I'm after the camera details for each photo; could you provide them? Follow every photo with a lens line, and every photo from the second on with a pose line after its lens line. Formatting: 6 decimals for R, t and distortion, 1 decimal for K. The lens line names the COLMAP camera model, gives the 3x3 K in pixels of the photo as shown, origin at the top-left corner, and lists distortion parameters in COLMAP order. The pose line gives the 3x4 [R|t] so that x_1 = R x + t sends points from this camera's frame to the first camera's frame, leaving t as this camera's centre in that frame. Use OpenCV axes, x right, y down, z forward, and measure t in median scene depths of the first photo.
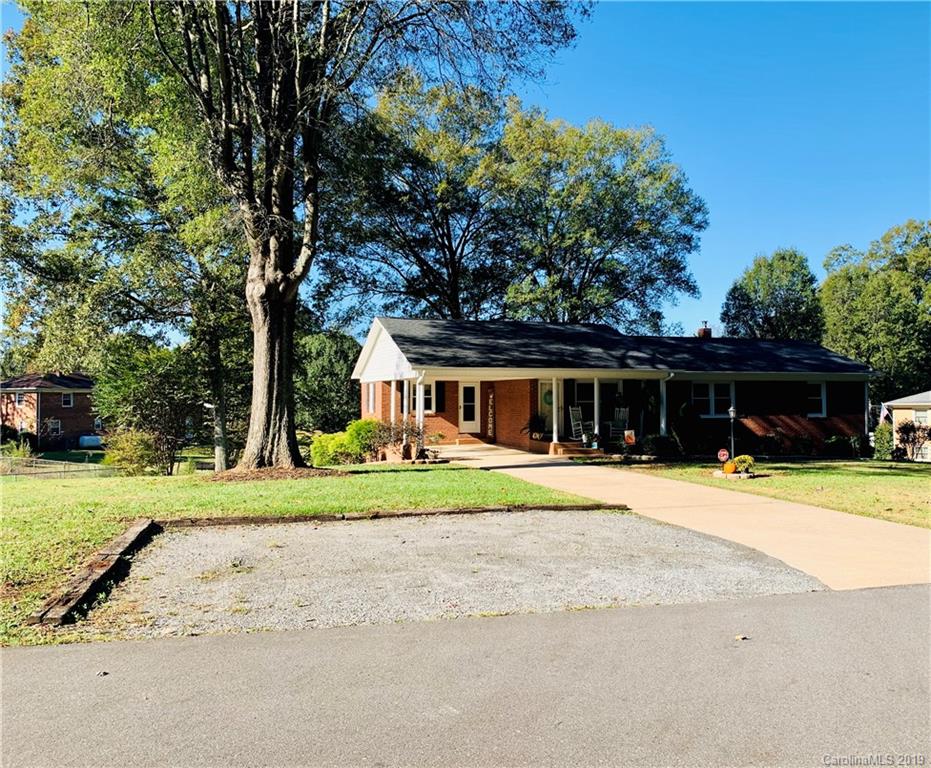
lens RADIAL K [[788.9, 0, 493.8], [0, 788.9, 382.5], [0, 0, 1]] dist [0.004160, -0.014343]
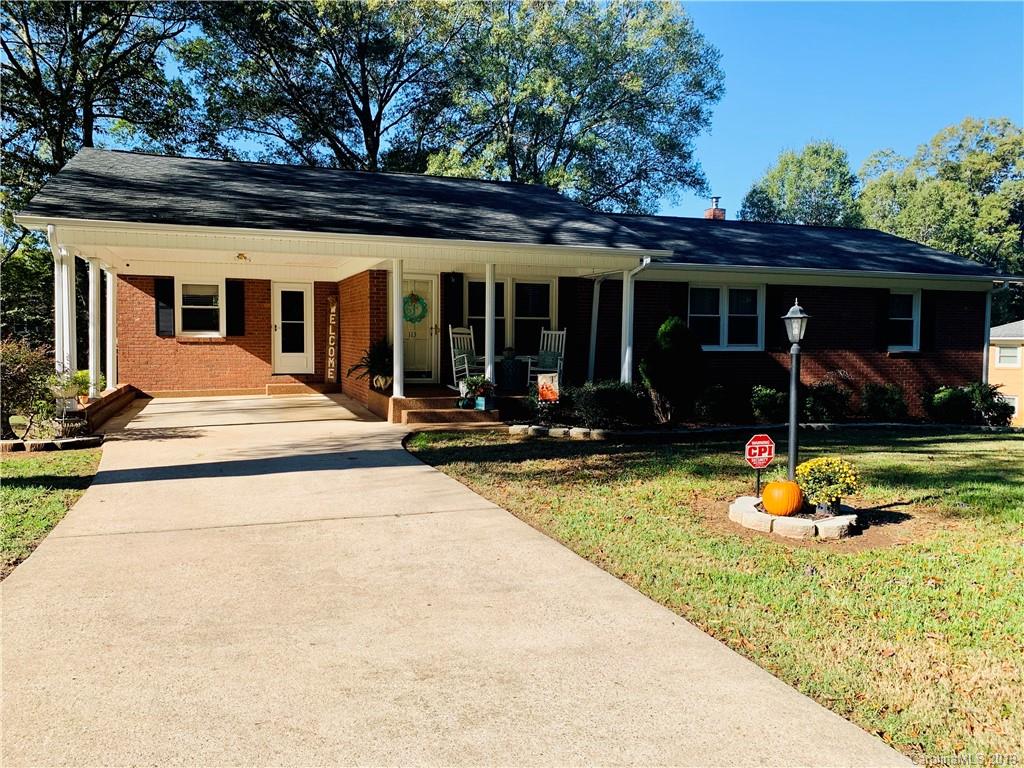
lens RADIAL K [[796.9, 0, 512.6], [0, 796.9, 376.2], [0, 0, 1]] dist [0.037991, -0.041647]
pose [[0.999793, 0.009717, 0.017892, 0.112522], [-0.010962, 0.997428, 0.070838, 0.022938], [-0.017158, -0.071020, 0.997327, 0.418956]]
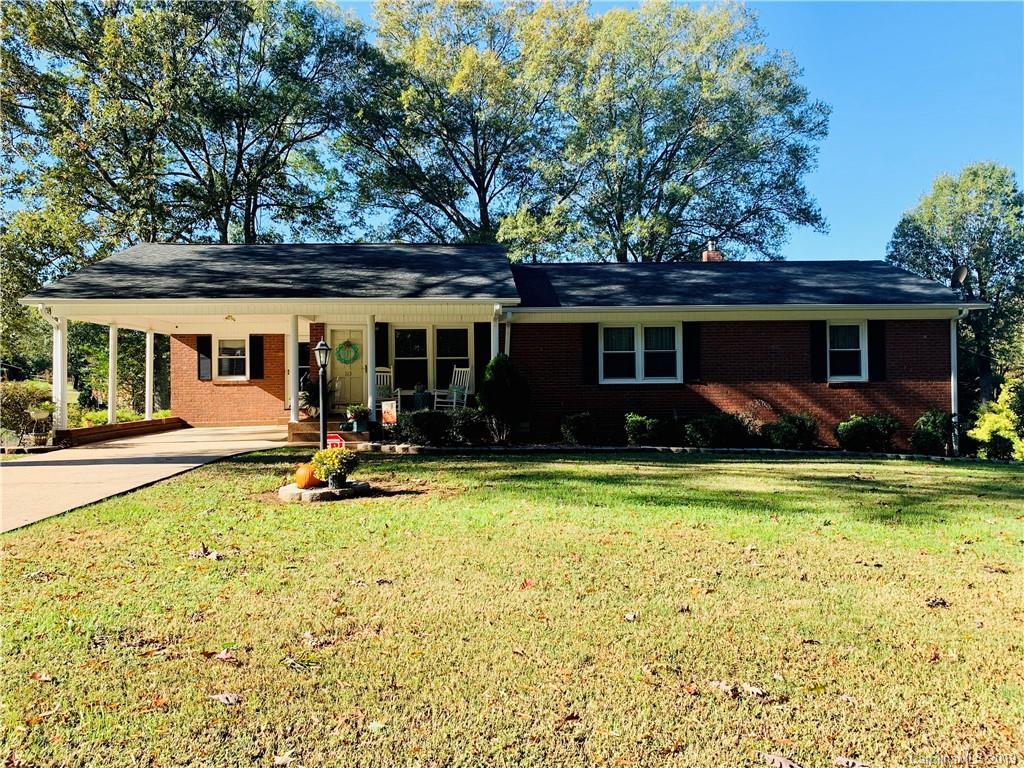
lens RADIAL K [[796.9, 0, 511.3], [0, 796.9, 381.6], [0, 0, 1]] dist [0.037991, -0.041647]
pose [[0.962522, -0.008625, -0.271066, 0.332288], [0.014121, 0.999732, 0.018333, 0.028929], [0.270835, -0.021474, 0.962386, 0.361042]]
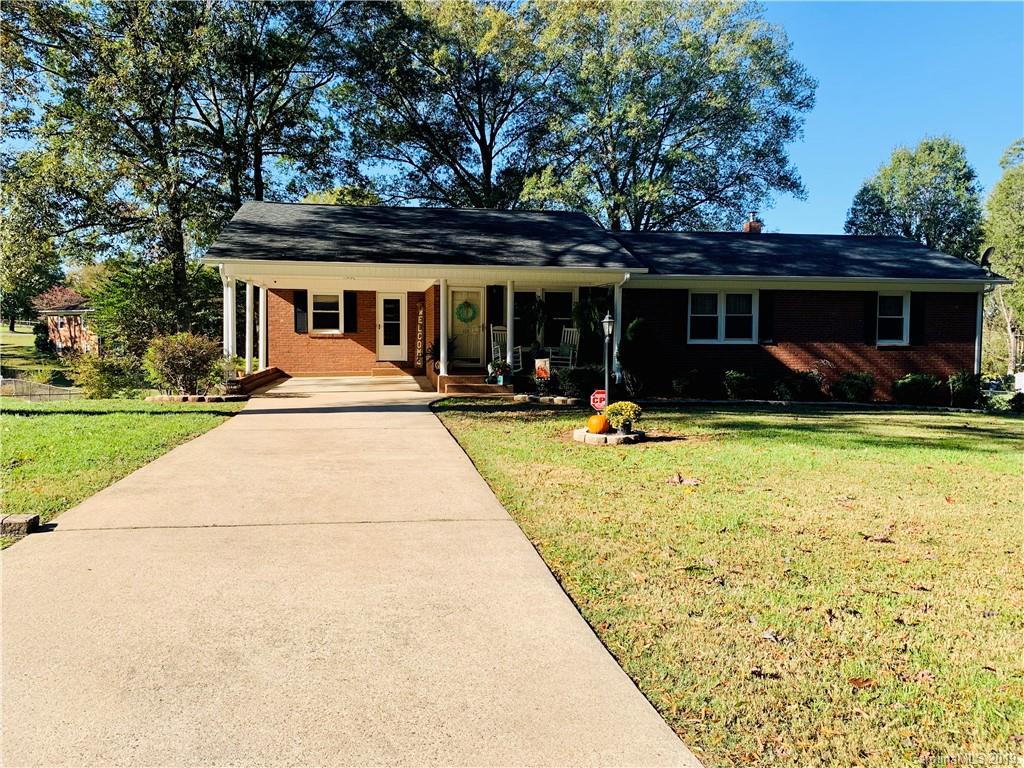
lens RADIAL K [[796.9, 0, 514.1], [0, 796.9, 376.8], [0, 0, 1]] dist [0.037991, -0.041647]
pose [[0.985509, 0.017898, -0.168676, 0.206715], [-0.004807, 0.996965, 0.077704, 0.019052], [0.169555, -0.075767, 0.982604, 0.267646]]
